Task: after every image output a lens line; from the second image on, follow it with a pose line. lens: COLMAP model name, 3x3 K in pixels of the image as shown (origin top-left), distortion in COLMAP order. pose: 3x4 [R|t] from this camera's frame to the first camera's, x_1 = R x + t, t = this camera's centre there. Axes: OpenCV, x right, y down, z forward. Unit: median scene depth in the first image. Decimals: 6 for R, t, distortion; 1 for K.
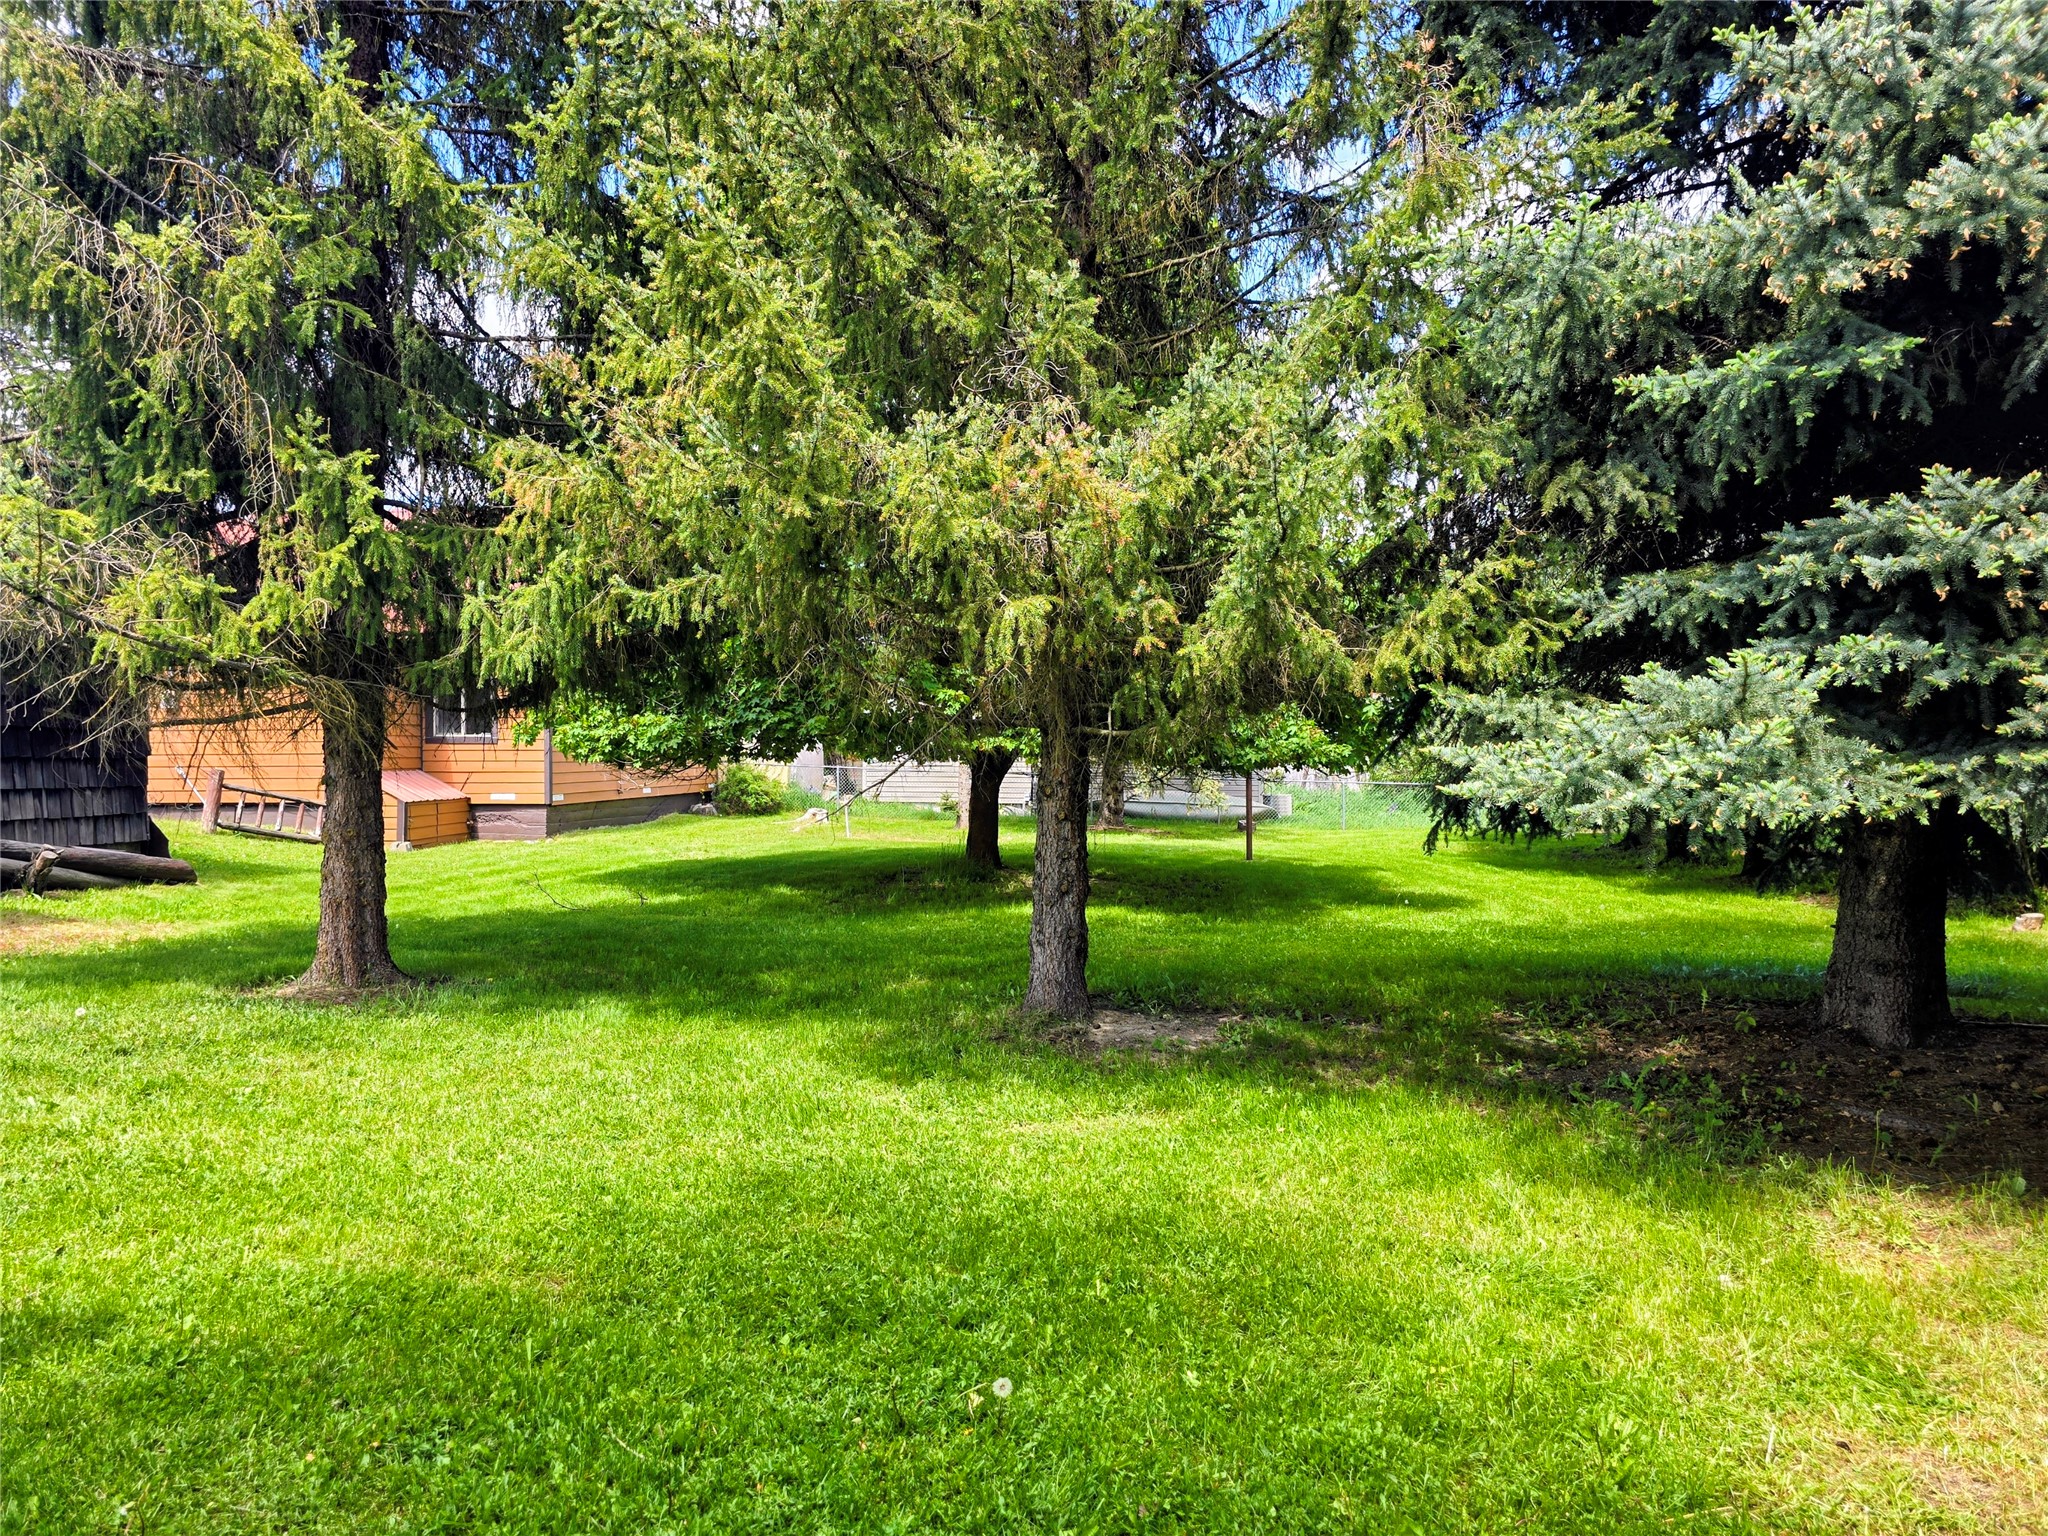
lens RADIAL K [[1352.0, 0, 1002.7], [0, 1352.0, 772.4], [0, 0, 1]] dist [0.037652, -0.044252]
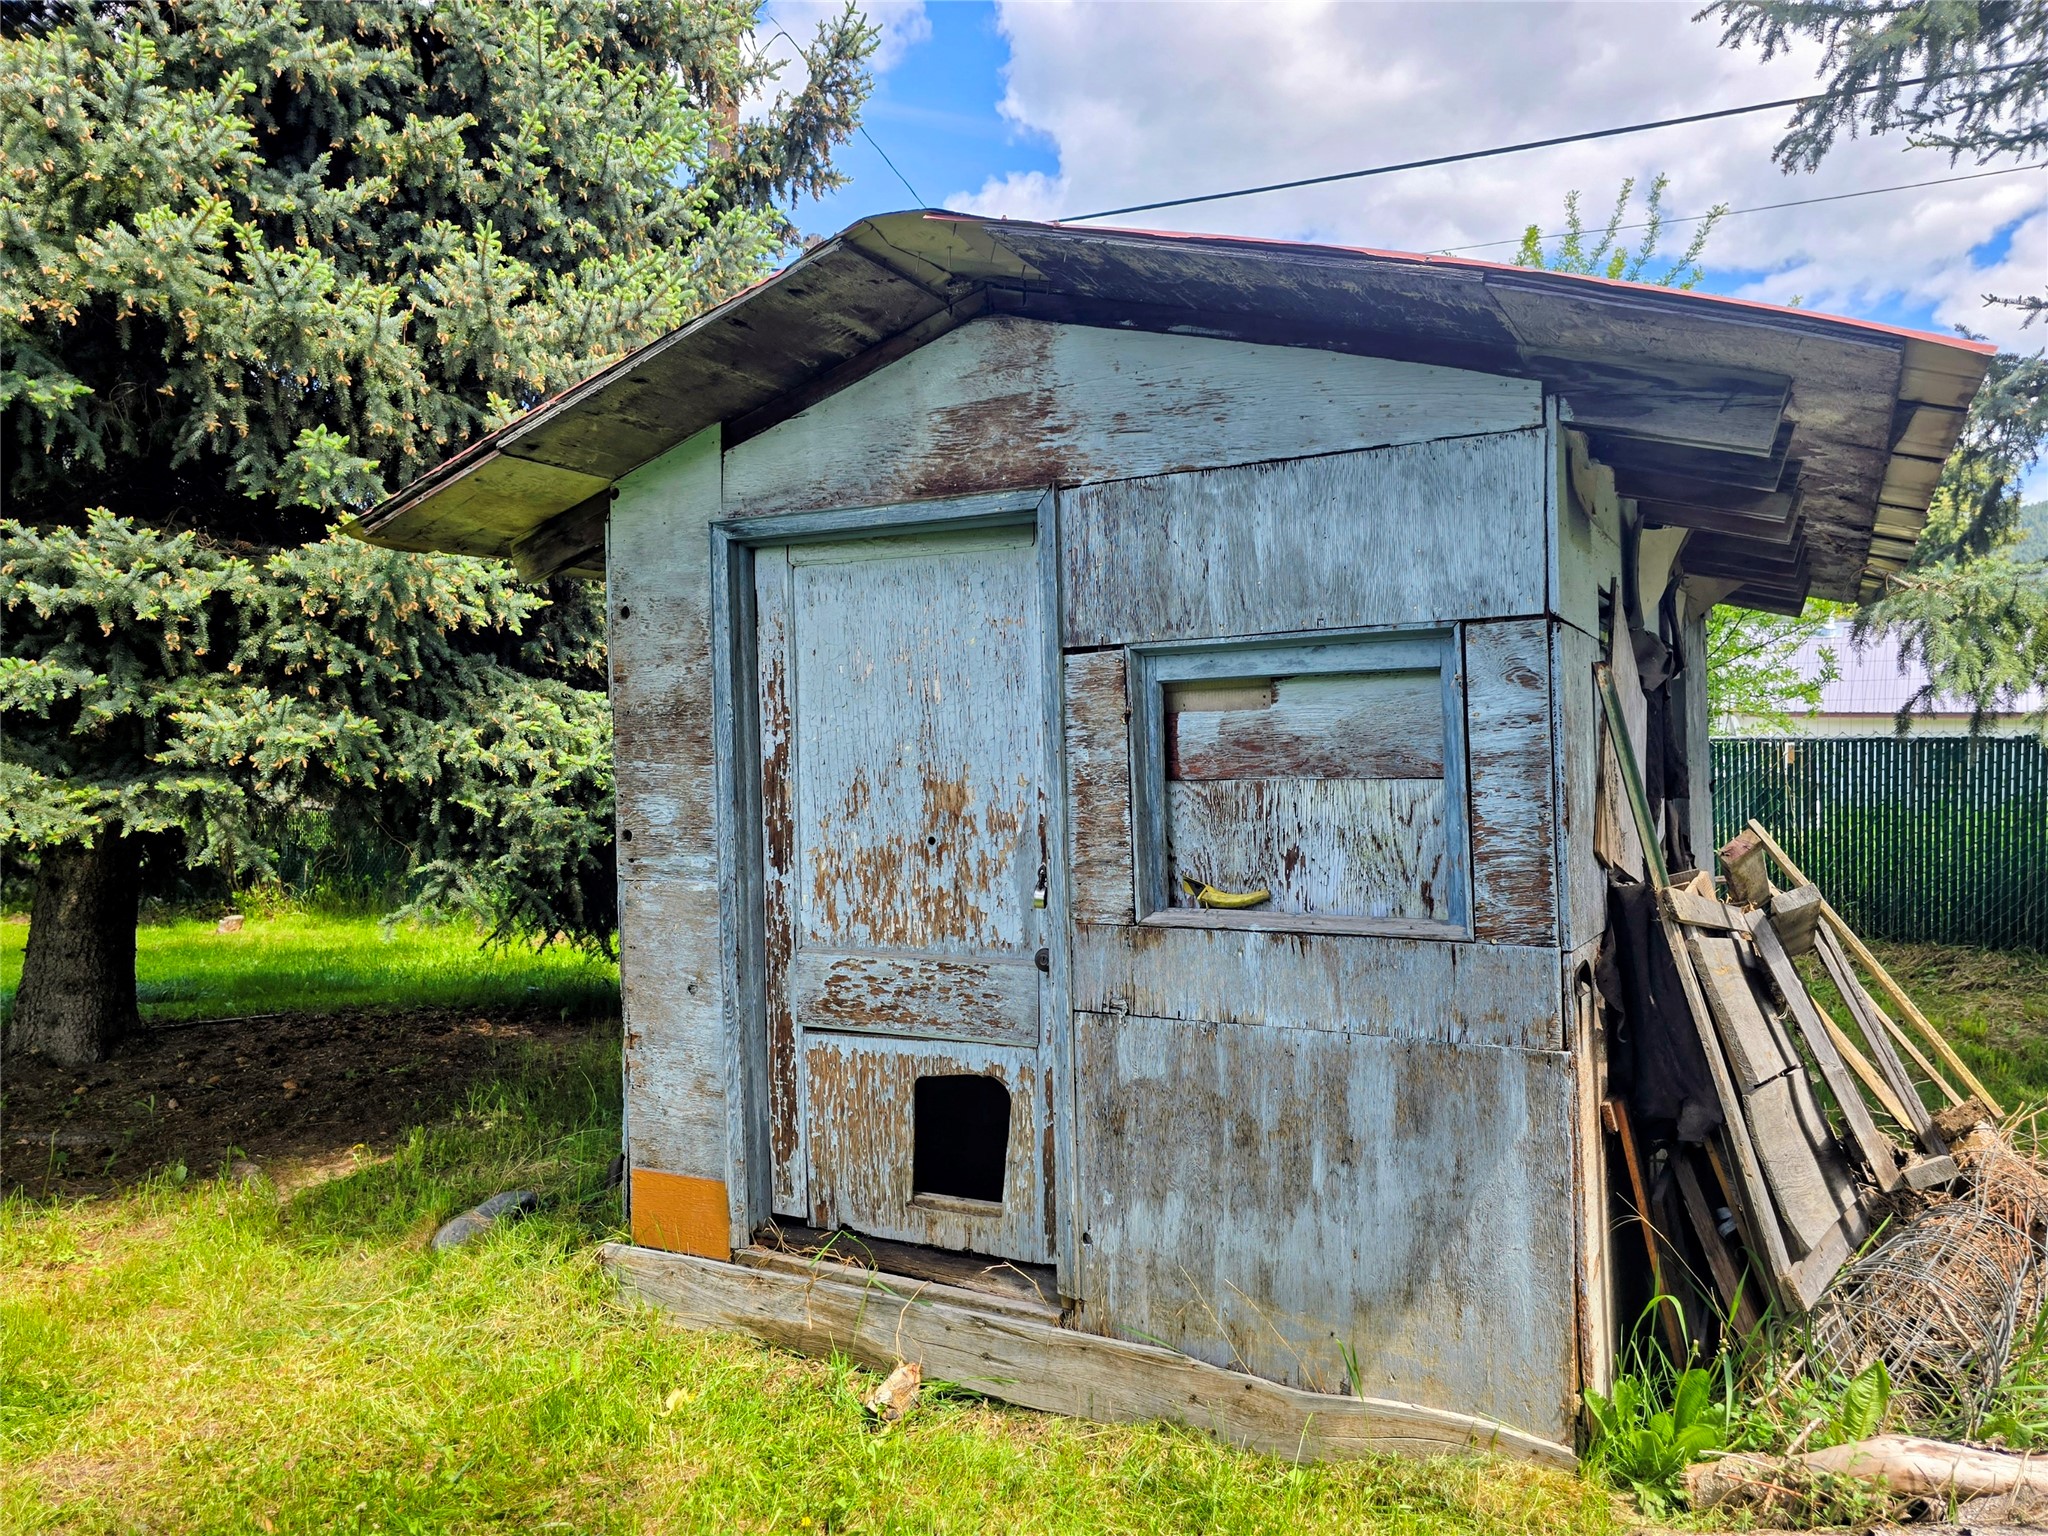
lens RADIAL K [[1406.7, 0, 1022.1], [0, 1406.7, 761.1], [0, 0, 1]] dist [0.002706, -0.001787]
pose [[0.425336, 0.017208, 0.904872, 0.005590], [-0.009243, 0.999850, -0.014669, -0.019731], [-0.904988, -0.002125, 0.425431, -0.105202]]
